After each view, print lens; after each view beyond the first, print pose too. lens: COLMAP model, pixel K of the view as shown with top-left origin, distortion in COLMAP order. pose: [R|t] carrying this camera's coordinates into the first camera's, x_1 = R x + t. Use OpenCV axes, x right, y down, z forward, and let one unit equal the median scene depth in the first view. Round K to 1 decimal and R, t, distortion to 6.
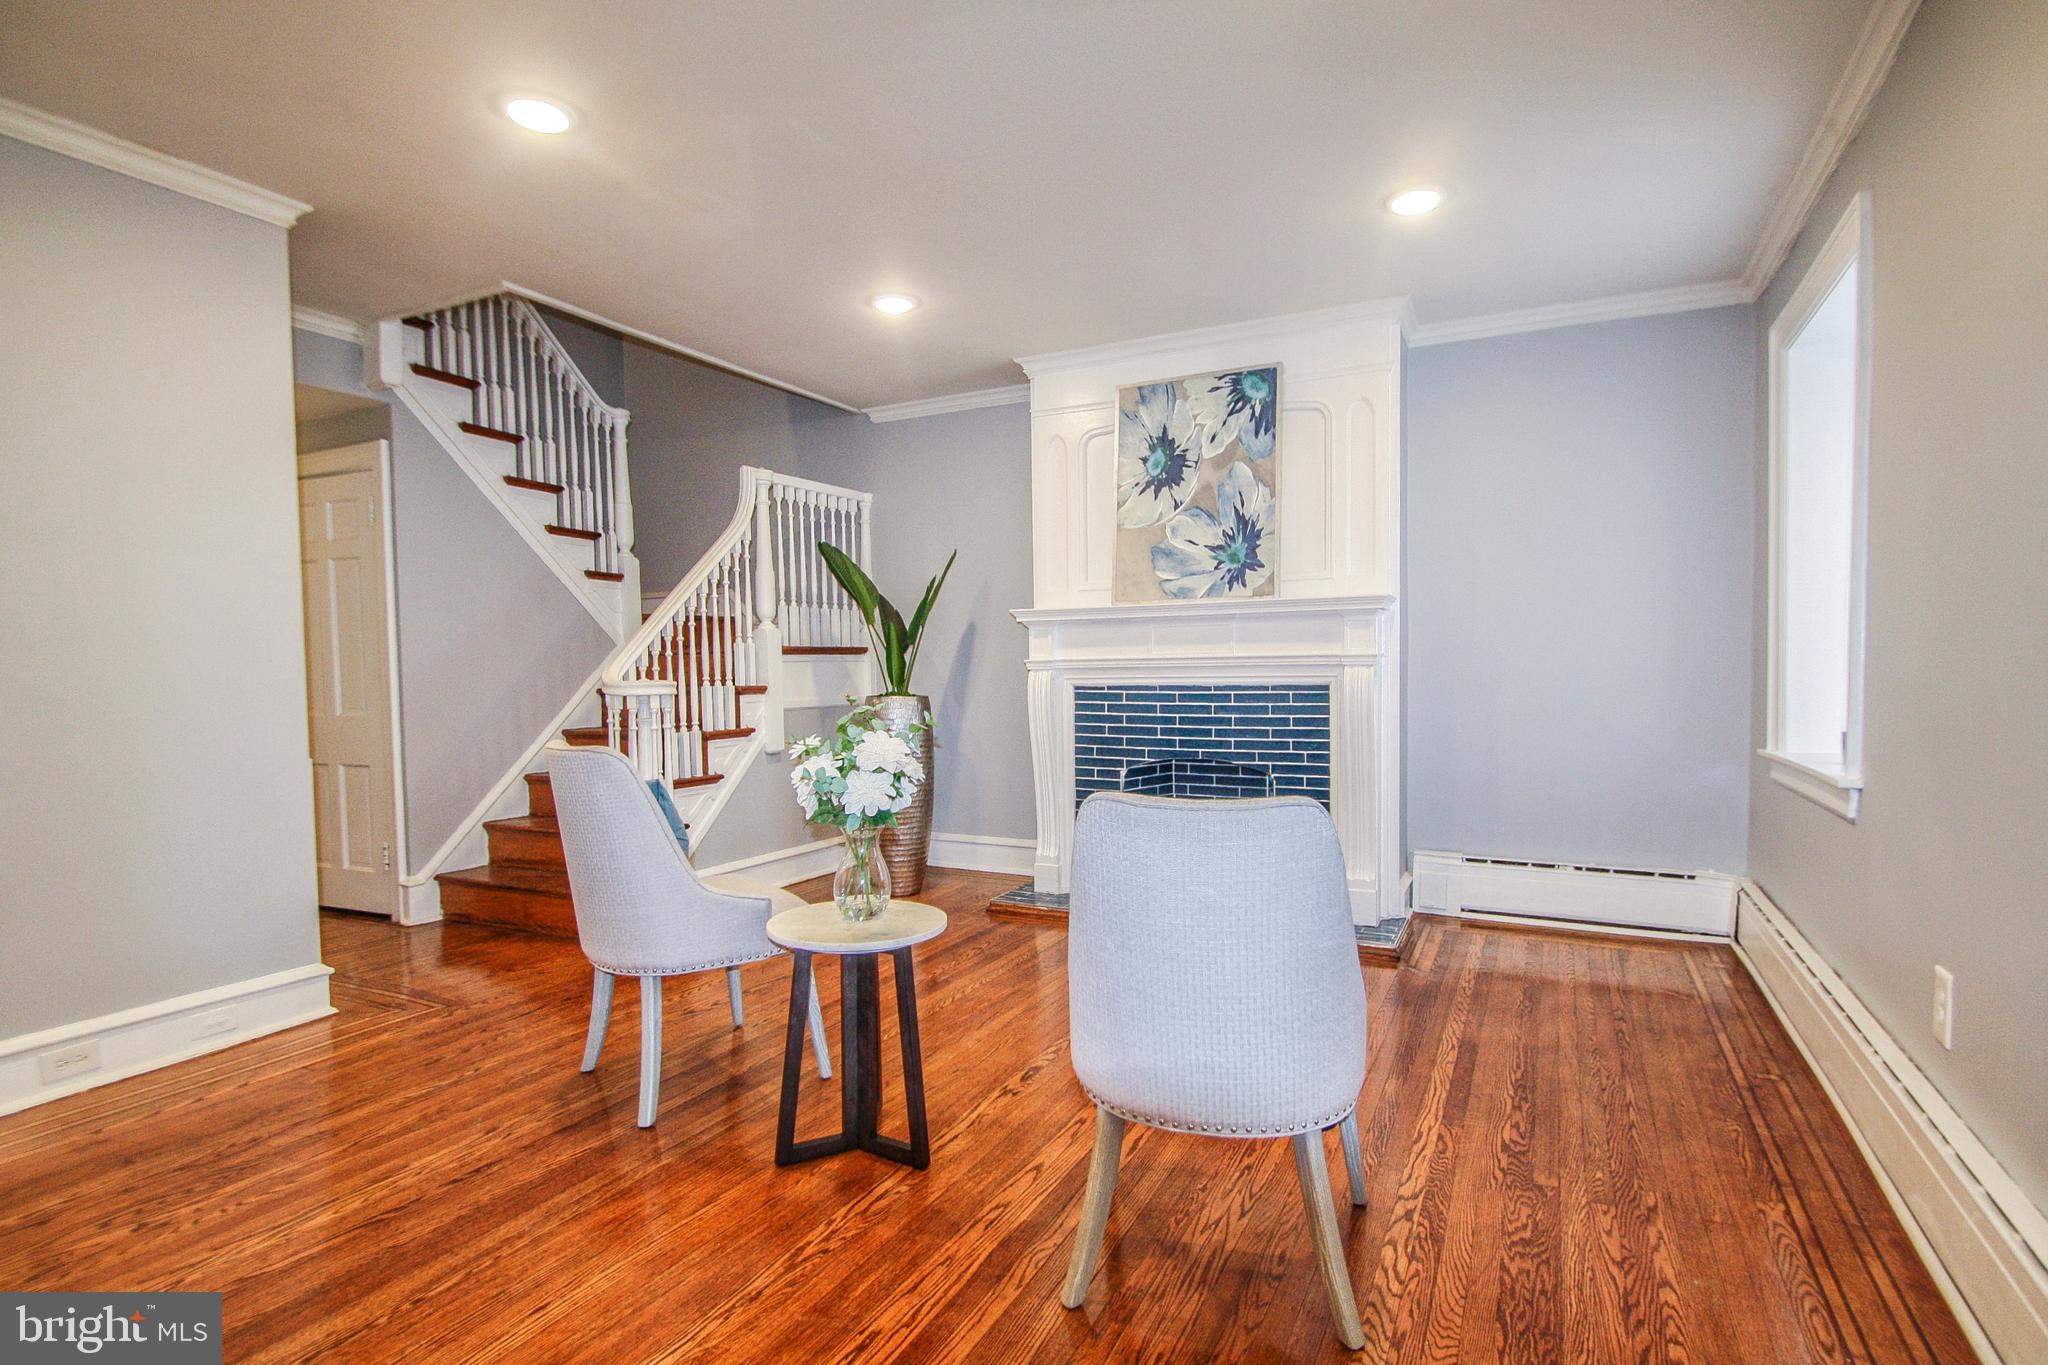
lens RADIAL K [[990.8, 0, 1046.5], [0, 990.8, 710.2], [0, 0, 1]] dist [-0.000597, -0.015528]
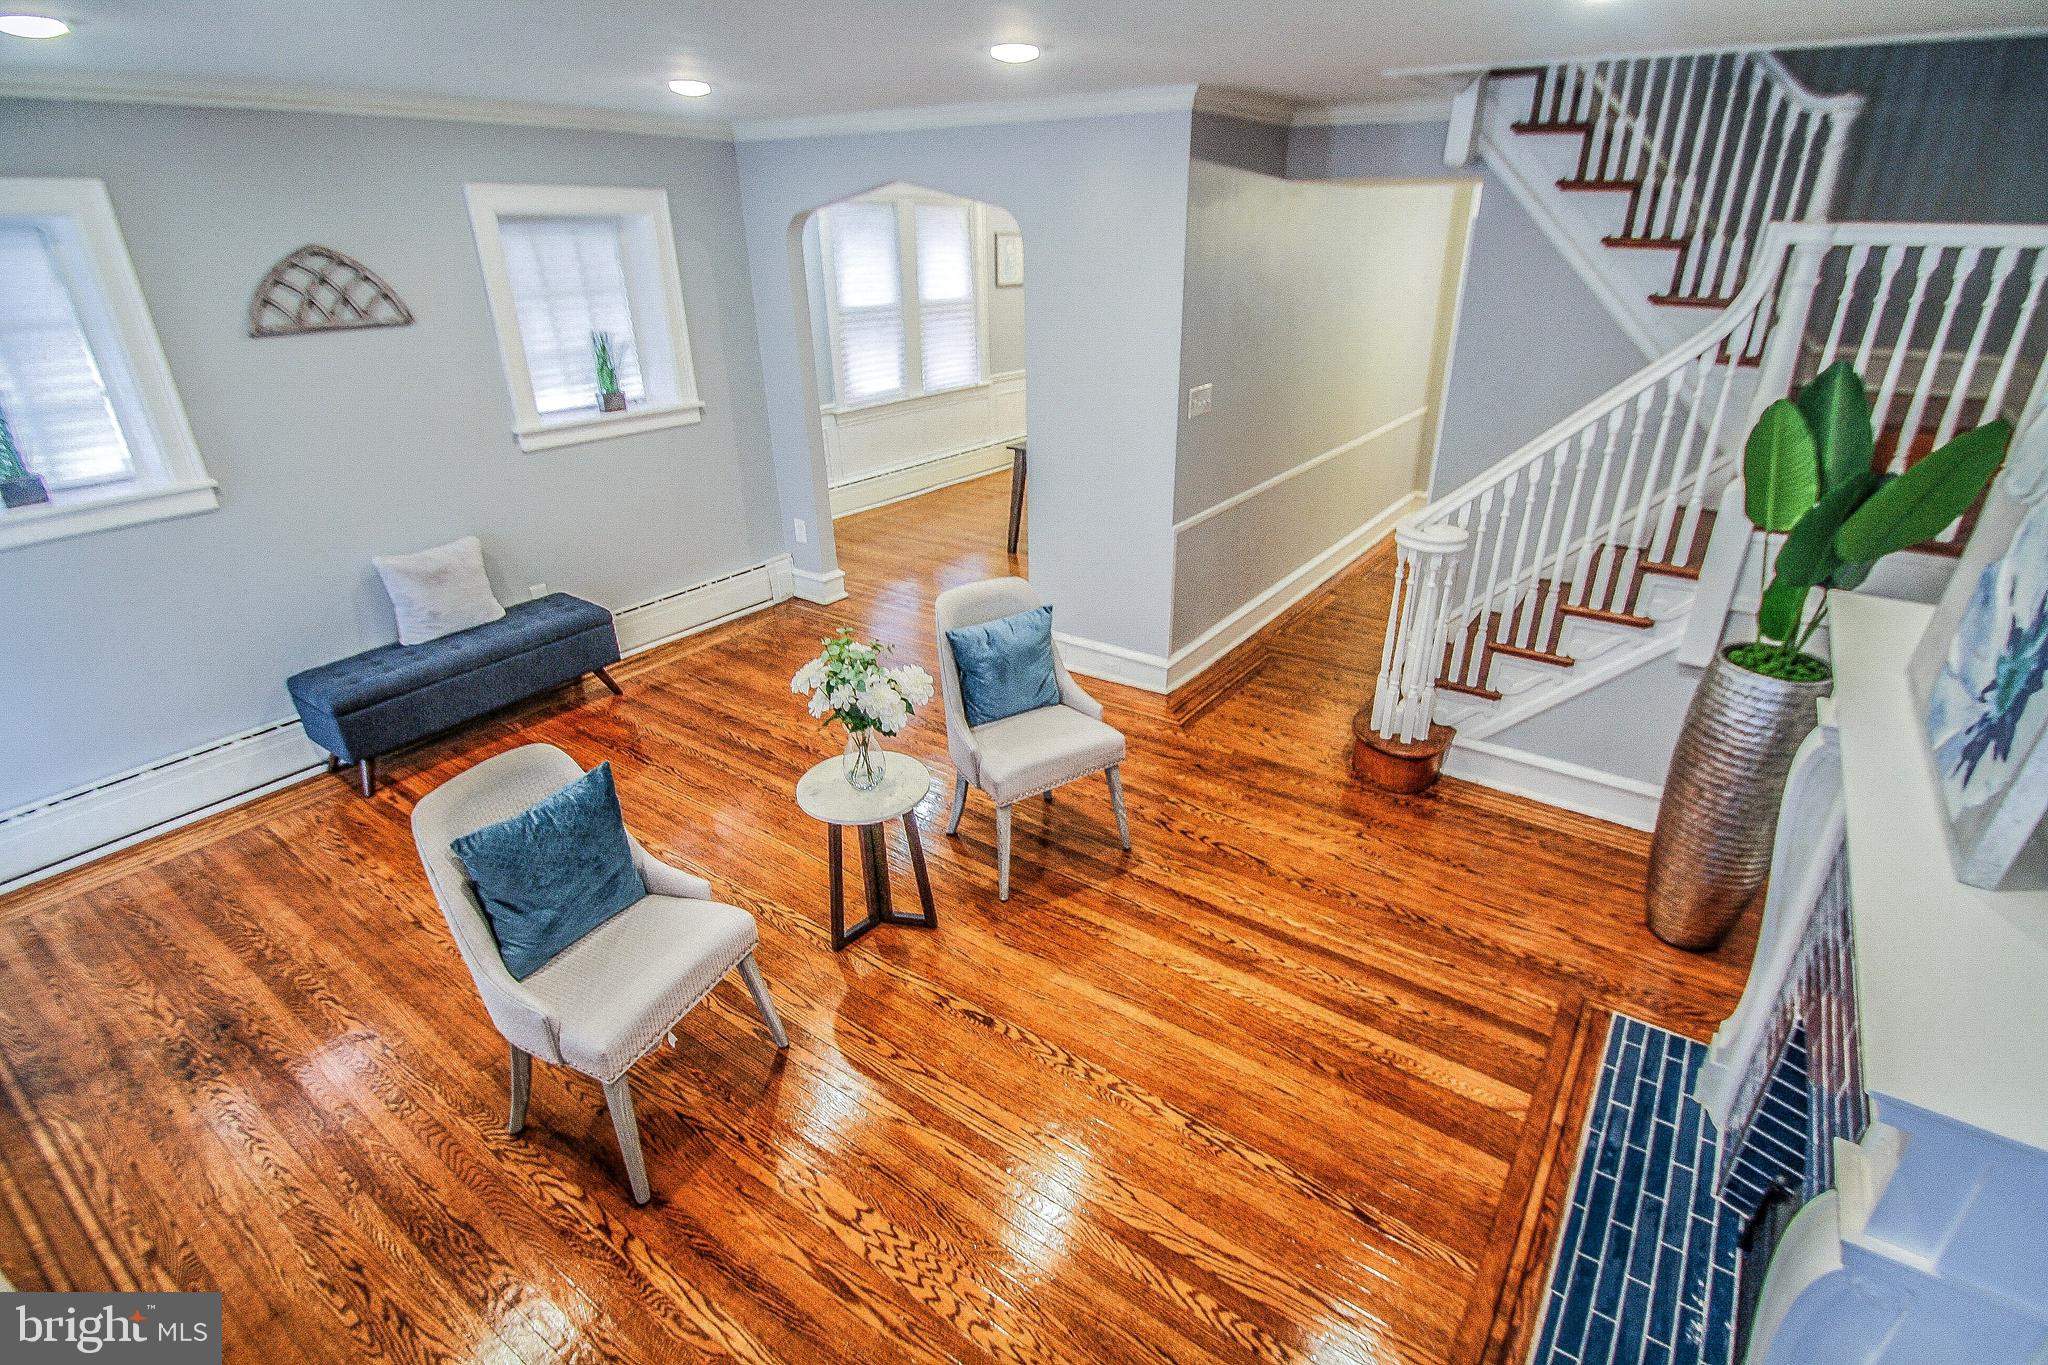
lens RADIAL K [[990.8, 0, 1046.5], [0, 990.8, 710.2], [0, 0, 1]] dist [-0.000597, -0.015528]
pose [[-0.141807, 0.440645, -0.886410, 1.008676], [-0.042540, 0.891919, 0.450189, -0.536129], [0.988980, 0.101548, -0.107736, 1.521454]]
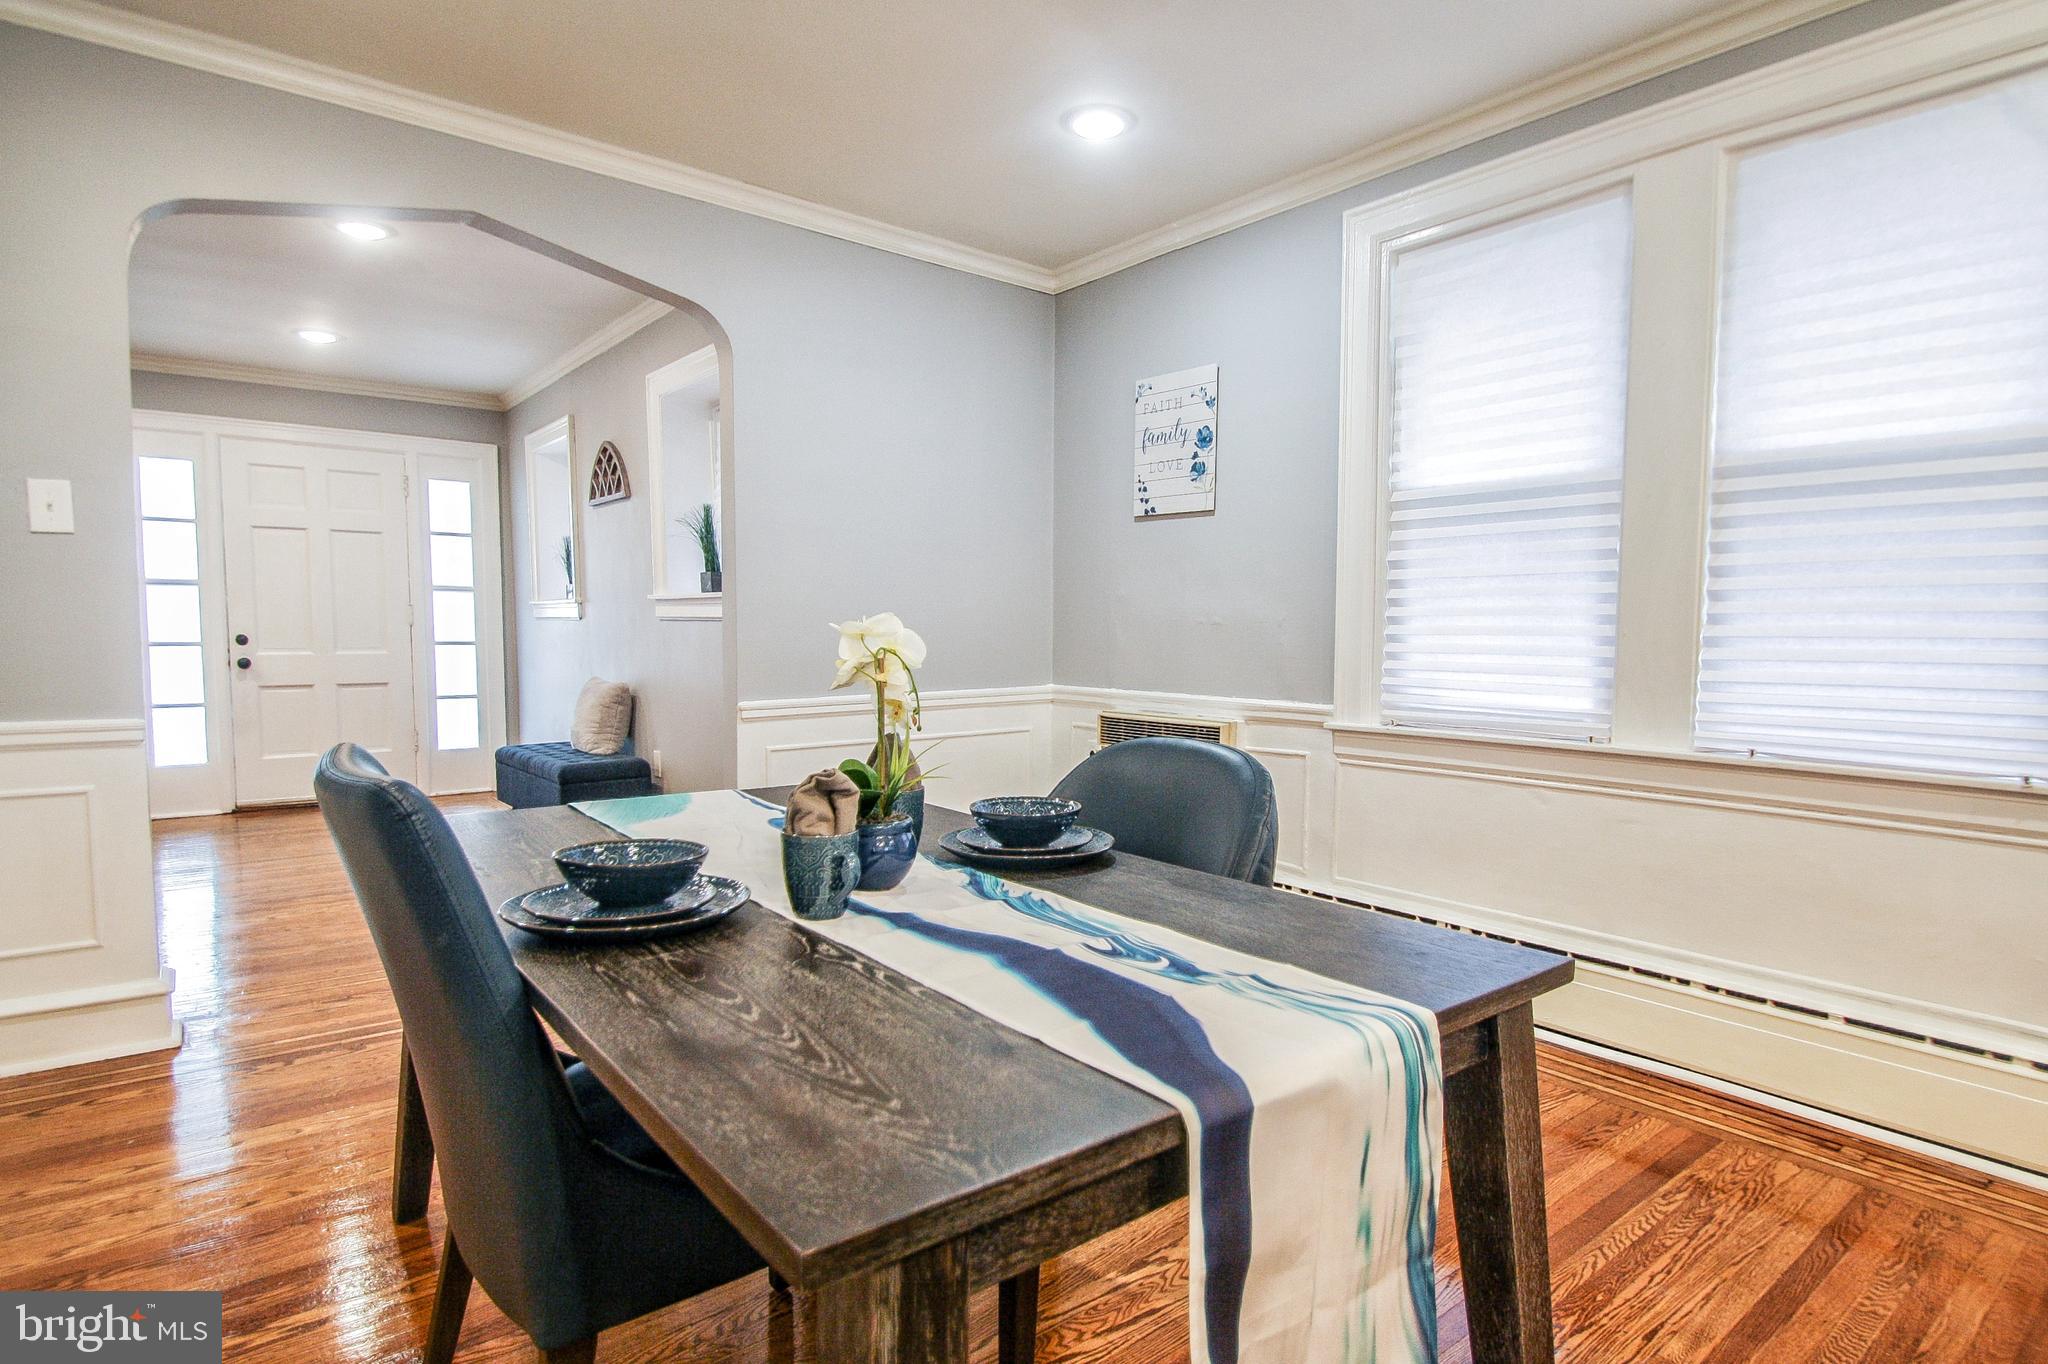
lens RADIAL K [[1062.8, 0, 1033.1], [0, 1062.8, 704.3], [0, 0, 1]] dist [0.000979, 0.000028]
pose [[-0.909454, -0.030113, 0.414712, -2.796468], [0.019385, 0.993219, 0.114631, -0.071575], [-0.415351, 0.112291, -0.902704, 1.889581]]
